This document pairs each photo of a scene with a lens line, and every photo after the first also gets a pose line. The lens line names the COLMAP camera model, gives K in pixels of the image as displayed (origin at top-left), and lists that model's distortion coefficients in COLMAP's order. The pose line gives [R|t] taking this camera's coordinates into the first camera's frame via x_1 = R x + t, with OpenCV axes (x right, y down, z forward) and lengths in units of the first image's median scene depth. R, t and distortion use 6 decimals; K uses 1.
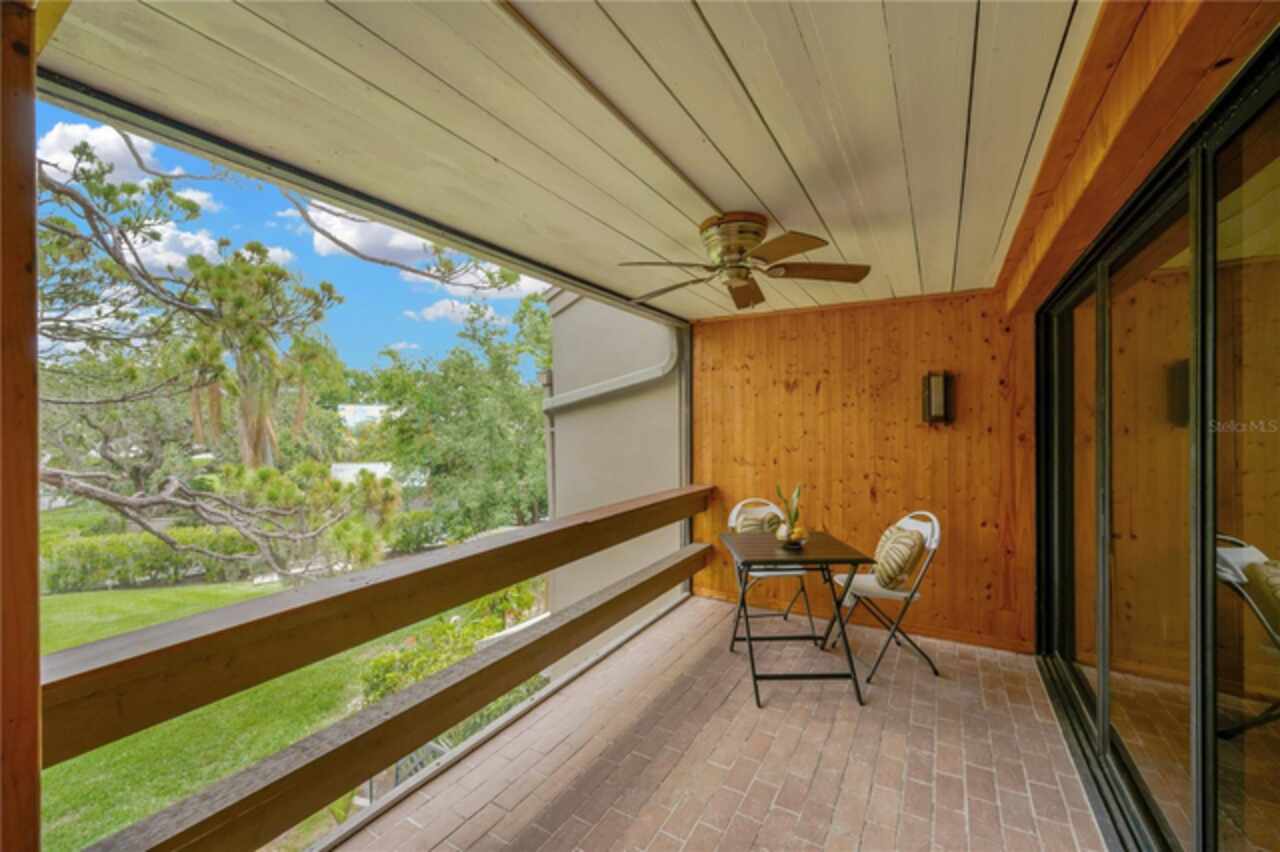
lens RADIAL K [[501.9, 0, 632.6], [0, 501.9, 426.8], [0, 0, 1]] dist [0.002208, 0.000494]
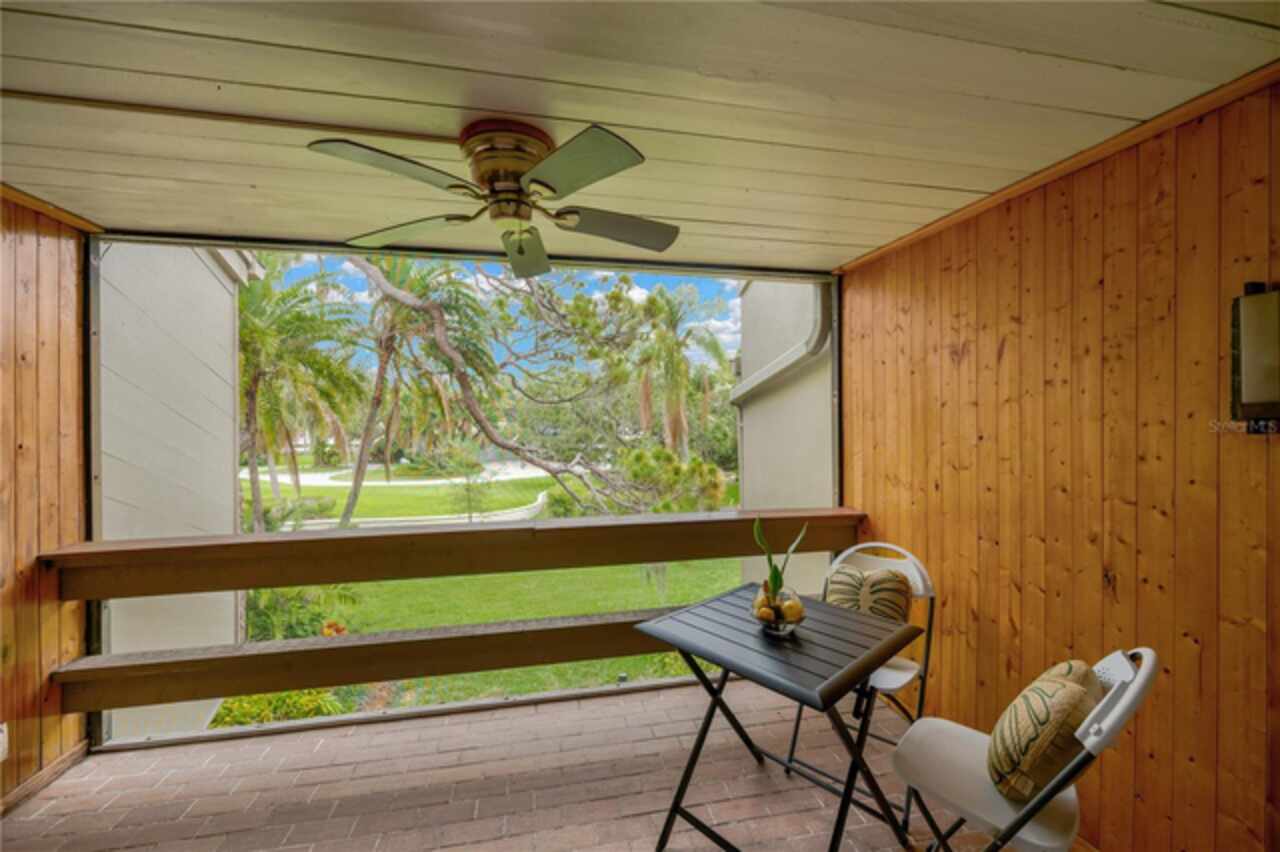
lens RADIAL K [[501.9, 0, 636.7], [0, 501.9, 417.9], [0, 0, 1]] dist [0.002208, 0.000494]
pose [[0.679426, 0.006696, -0.733714, 0.461118], [-0.008456, 0.999963, 0.001296, -0.006780], [0.733696, 0.005324, 0.679457, 0.345193]]
